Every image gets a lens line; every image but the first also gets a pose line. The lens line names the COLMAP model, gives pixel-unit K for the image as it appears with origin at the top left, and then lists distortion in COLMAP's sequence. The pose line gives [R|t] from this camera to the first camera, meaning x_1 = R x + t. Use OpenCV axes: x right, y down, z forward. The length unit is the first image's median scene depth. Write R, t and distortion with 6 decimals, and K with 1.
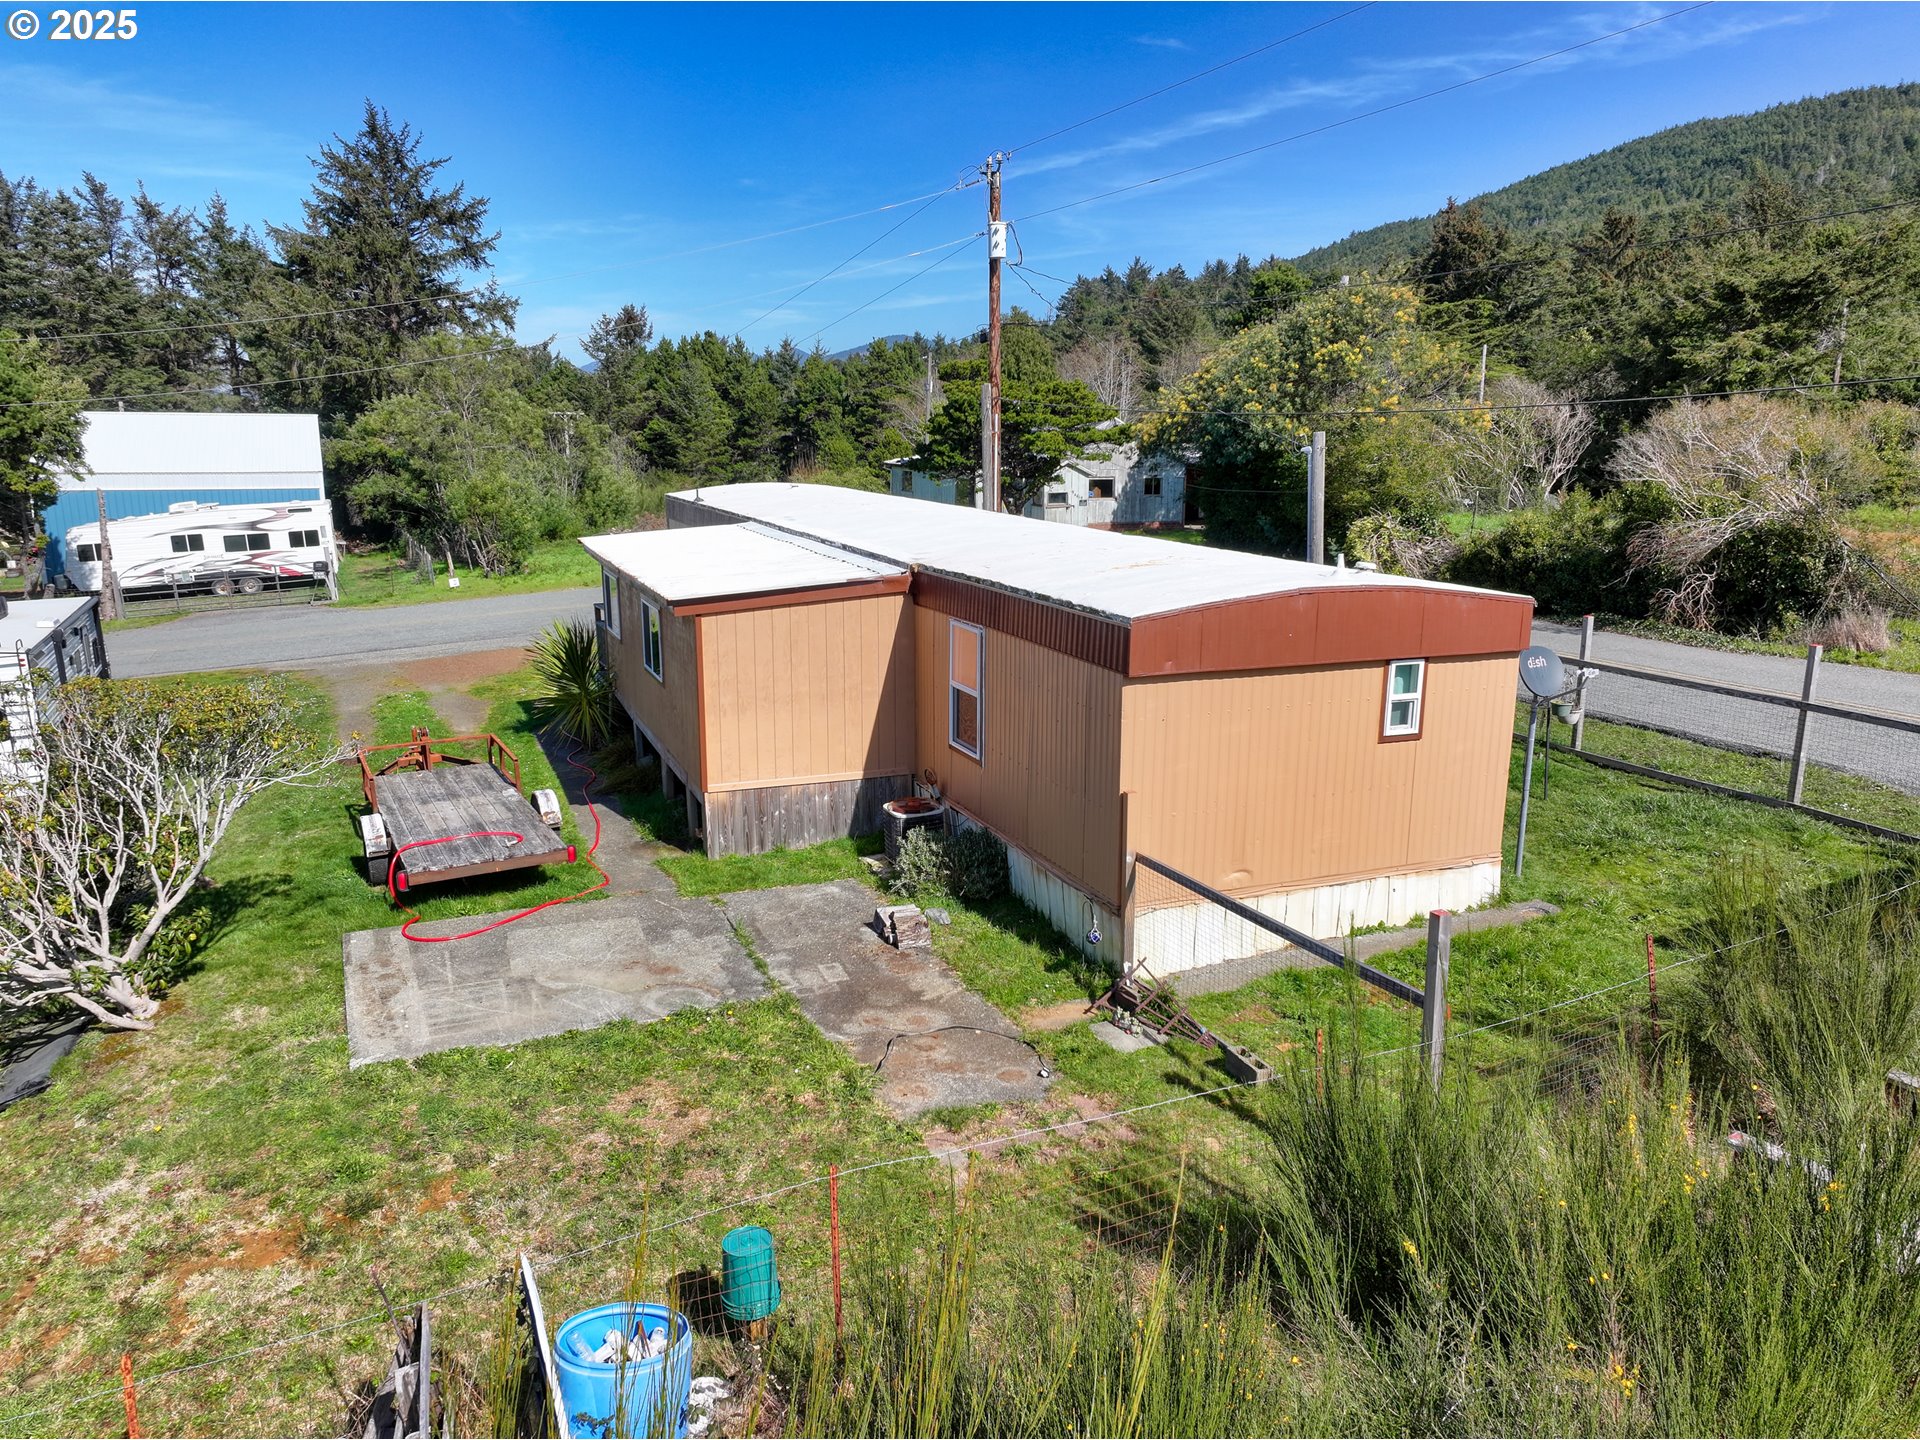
lens RADIAL K [[1351.2, 0, 959.4], [0, 1351.2, 725.3], [0, 0, 1]] dist [-0.002443, 0.022150]
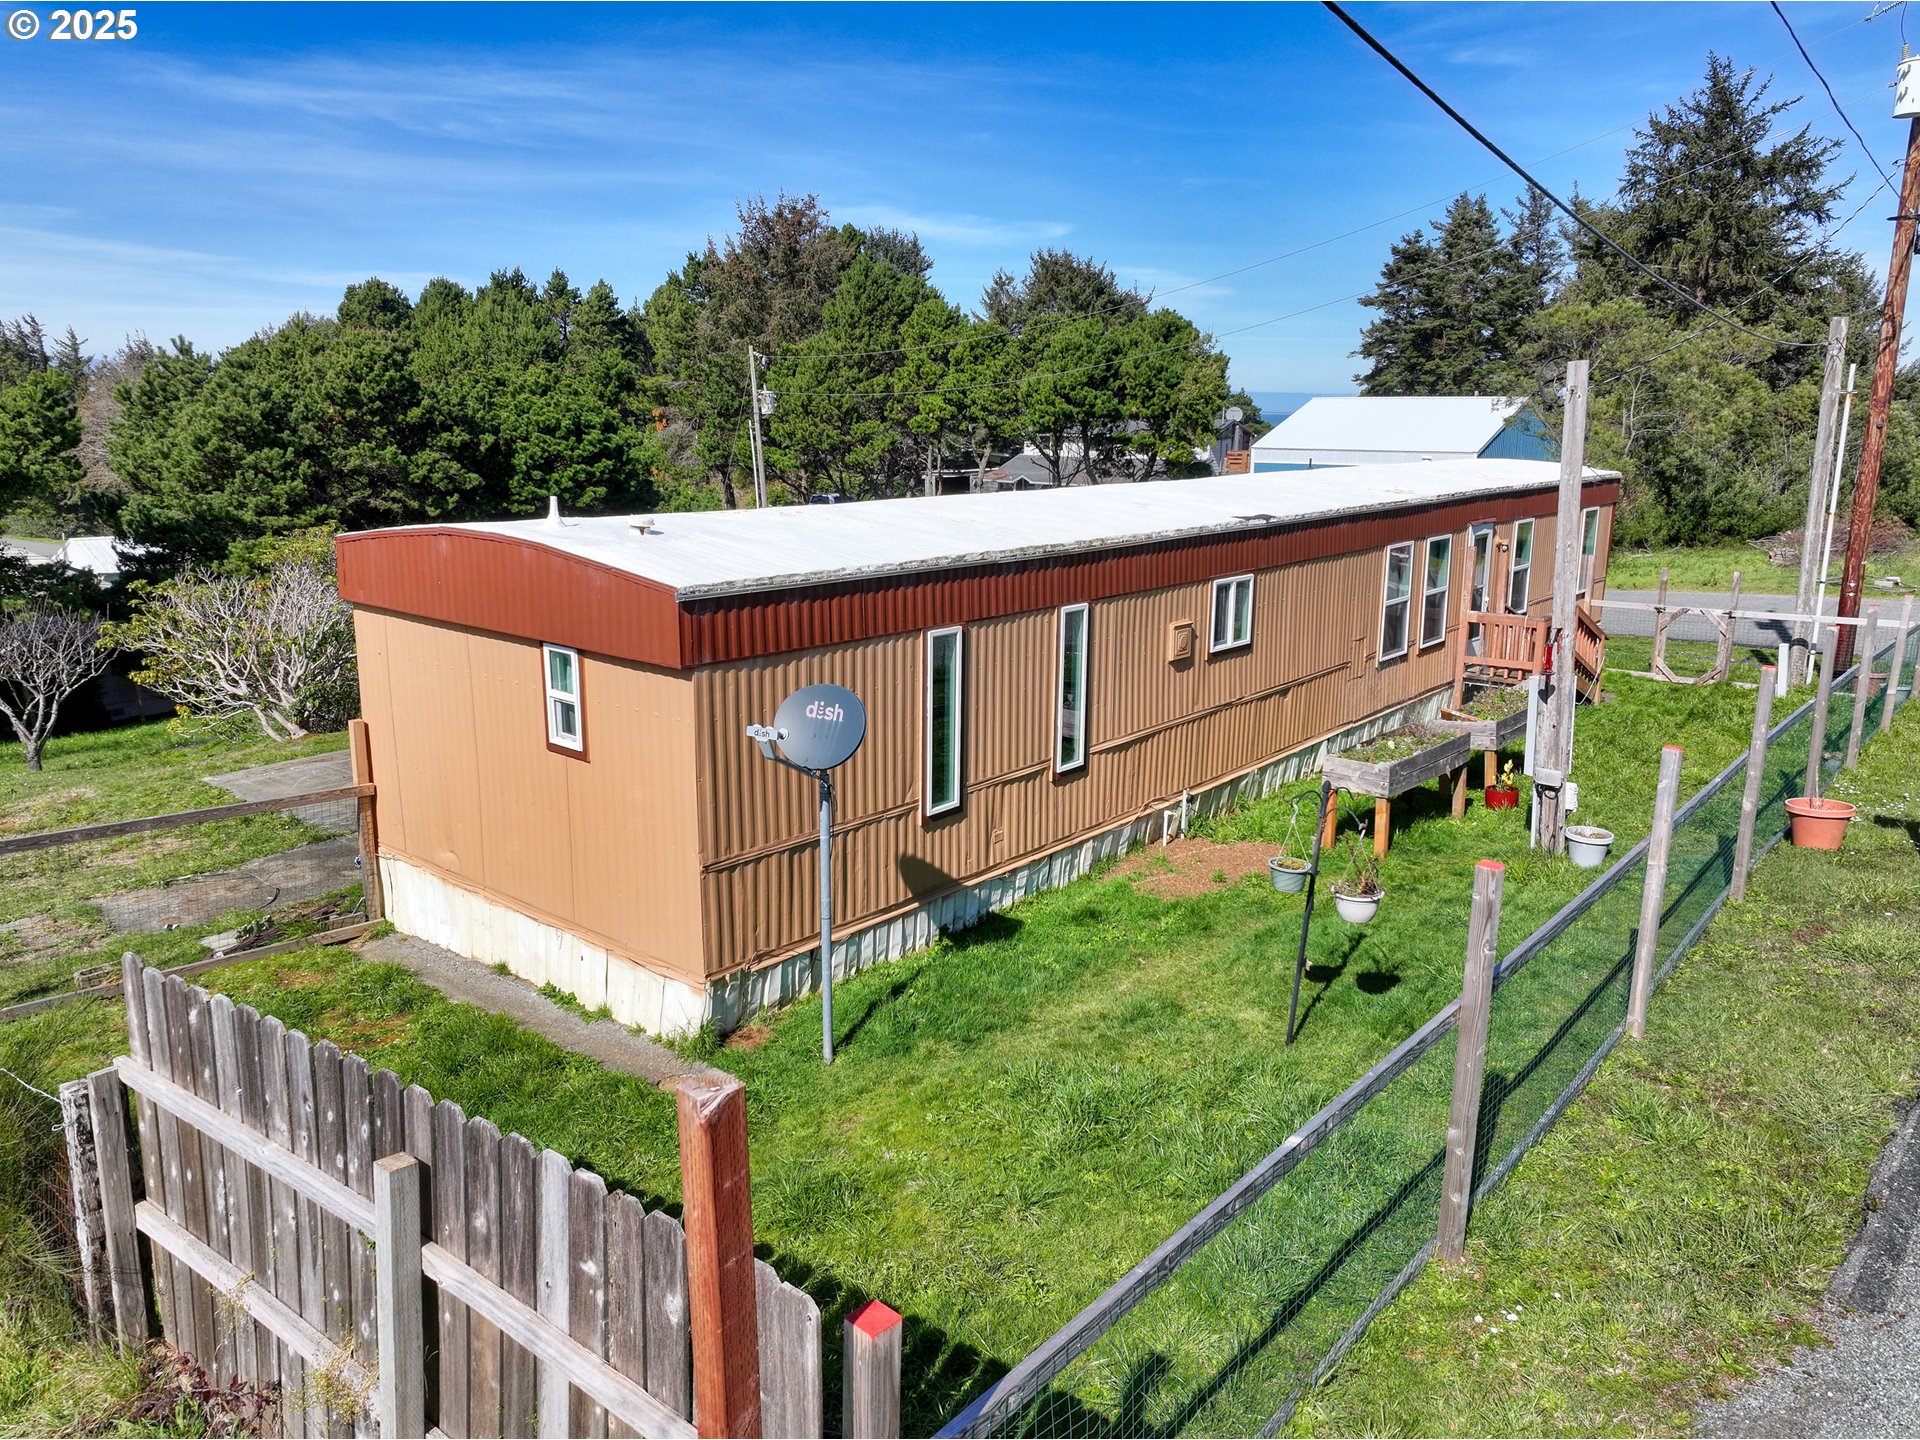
lens RADIAL K [[1351.2, 0, 959.4], [0, 1351.2, 725.3], [0, 0, 1]] dist [-0.002443, 0.022150]
pose [[0.461914, 0.198554, -0.864414, 0.285906], [-0.198407, 0.973053, 0.117486, -0.036073], [0.864448, 0.117237, 0.488861, 0.221929]]
